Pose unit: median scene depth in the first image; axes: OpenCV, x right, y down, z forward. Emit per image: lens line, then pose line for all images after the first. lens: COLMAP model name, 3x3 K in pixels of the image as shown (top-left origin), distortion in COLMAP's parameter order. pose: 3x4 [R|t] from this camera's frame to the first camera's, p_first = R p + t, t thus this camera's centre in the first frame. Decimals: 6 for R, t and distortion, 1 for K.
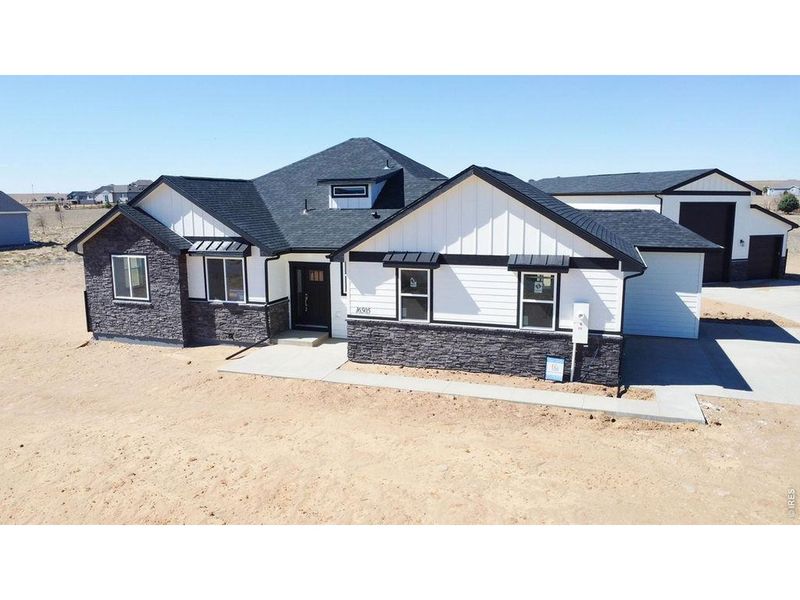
lens RADIAL K [[588.6, 0, 395.9], [0, 588.6, 299.6], [0, 0, 1]] dist [-0.010786, -0.002661]
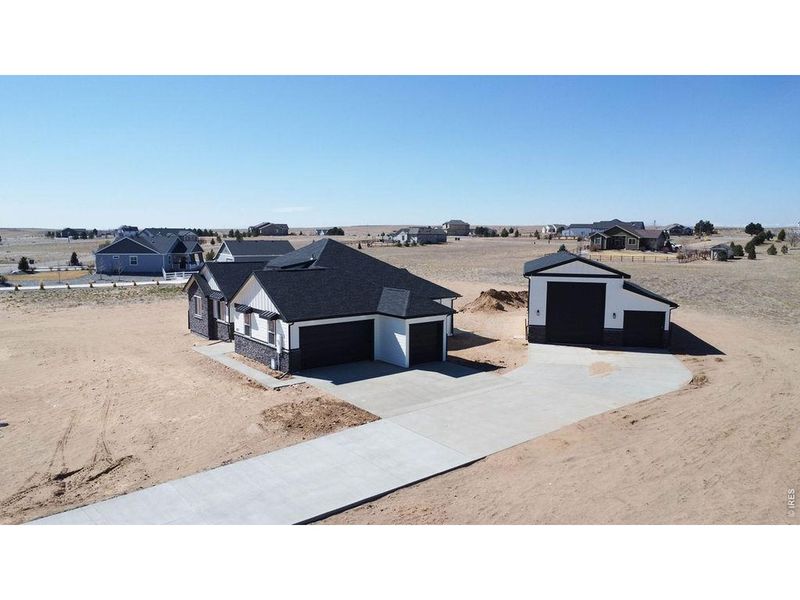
lens RADIAL K [[588.6, 0, 401.7], [0, 588.6, 299.6], [0, 0, 1]] dist [-0.010786, -0.002661]
pose [[0.845030, 0.073870, -0.529591, 1.427830], [-0.101154, 0.994612, -0.022671, -0.093126], [0.525063, 0.072728, 0.847950, -0.491579]]
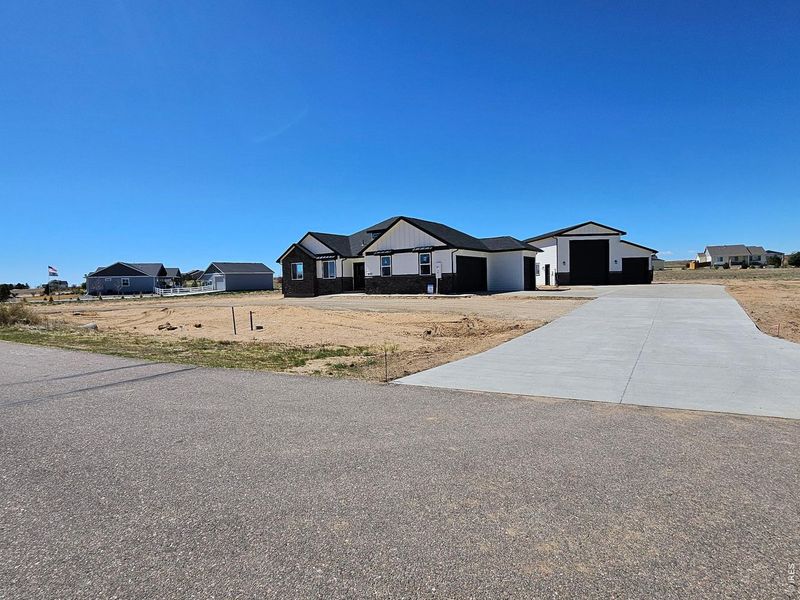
lens RADIAL K [[420.5, 0, 381.8], [0, 420.5, 306.3], [0, 0, 1]] dist [0.003607, 0.000188]
pose [[0.951650, -0.000764, -0.307183, 0.506124], [-0.032063, 0.994288, -0.101804, 0.310817], [0.305506, 0.106731, 0.946190, -0.671744]]
